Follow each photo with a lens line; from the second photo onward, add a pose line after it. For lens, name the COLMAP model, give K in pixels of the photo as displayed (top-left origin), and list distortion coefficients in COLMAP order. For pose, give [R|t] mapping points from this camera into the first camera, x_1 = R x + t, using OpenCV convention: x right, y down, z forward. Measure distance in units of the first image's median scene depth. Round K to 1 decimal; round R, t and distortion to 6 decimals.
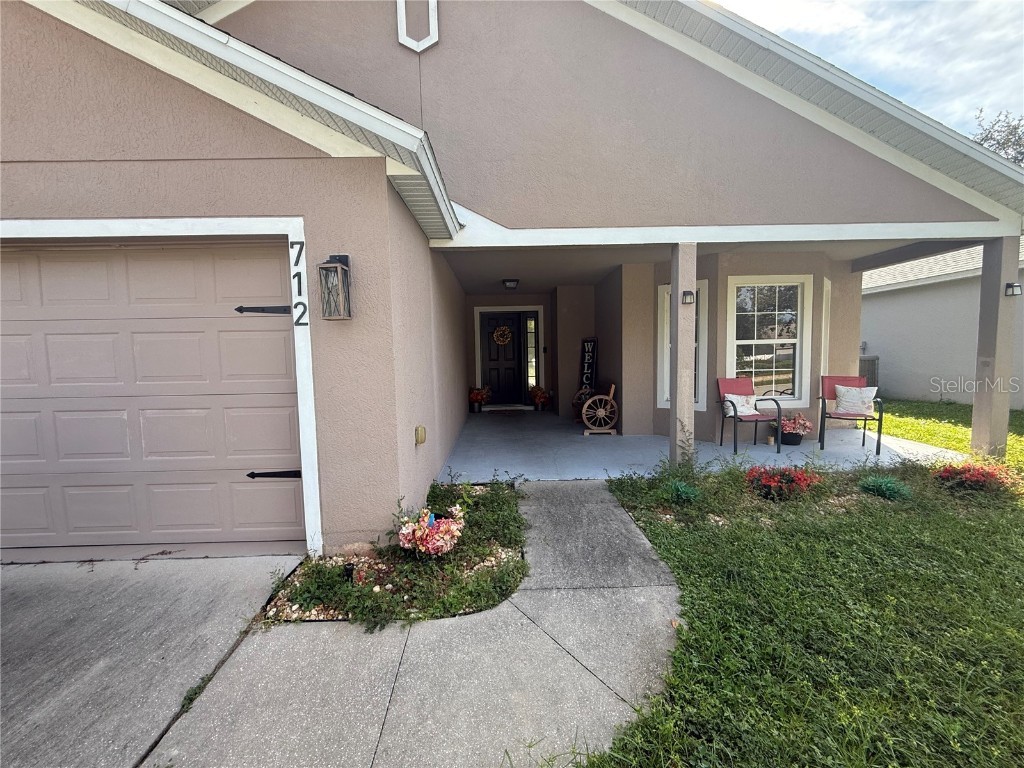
lens RADIAL K [[408.0, 0, 512.0], [0, 408.0, 384.0], [0, 0, 1]] dist [-0.002224, -0.000351]
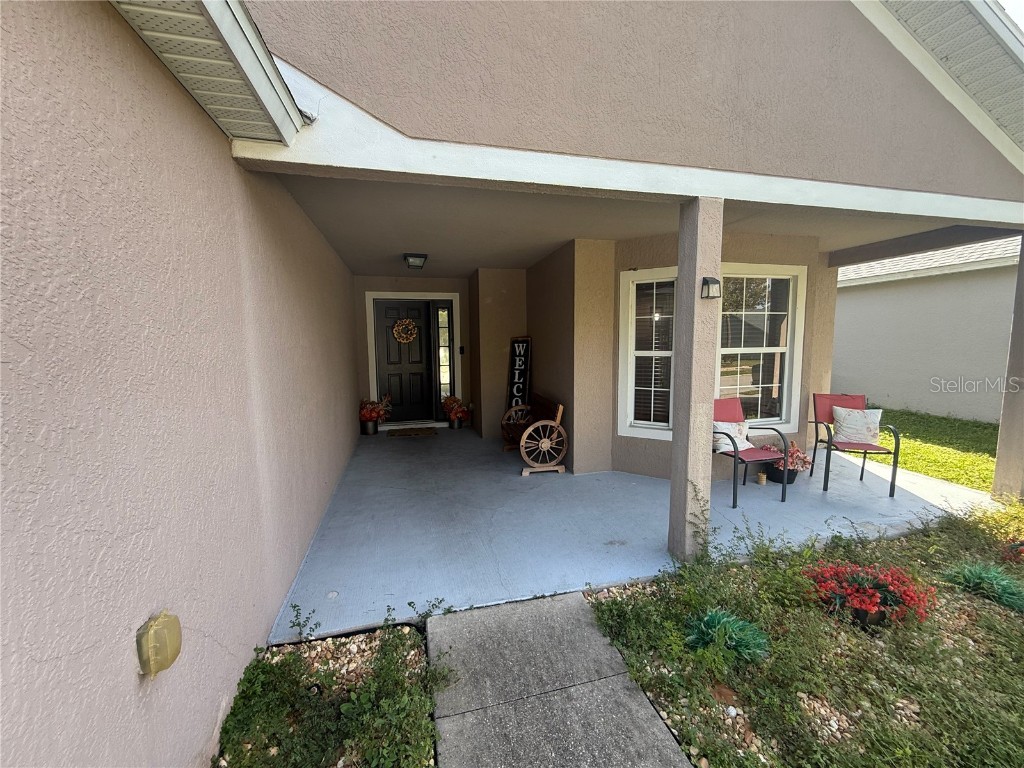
lens RADIAL K [[408.0, 0, 512.0], [0, 408.0, 384.0], [0, 0, 1]] dist [-0.002224, -0.000351]
pose [[0.975183, -0.012673, 0.221036, 0.001167], [0.006685, 0.999591, 0.027820, -0.060504], [-0.221298, -0.025652, 0.974869, 0.324259]]
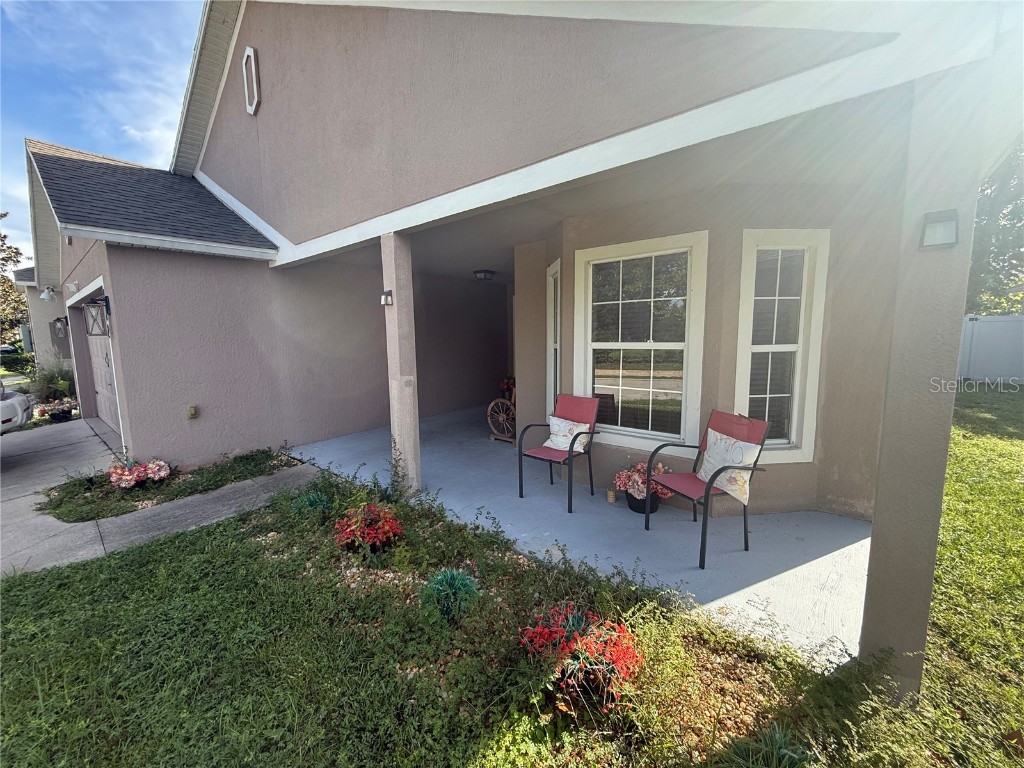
lens RADIAL K [[408.0, 0, 512.0], [0, 408.0, 384.0], [0, 0, 1]] dist [-0.002224, -0.000351]
pose [[0.747091, 0.092120, -0.658308, 0.860561], [-0.049271, 0.995301, 0.083361, -0.083060], [0.662894, -0.029842, 0.748119, 0.368530]]
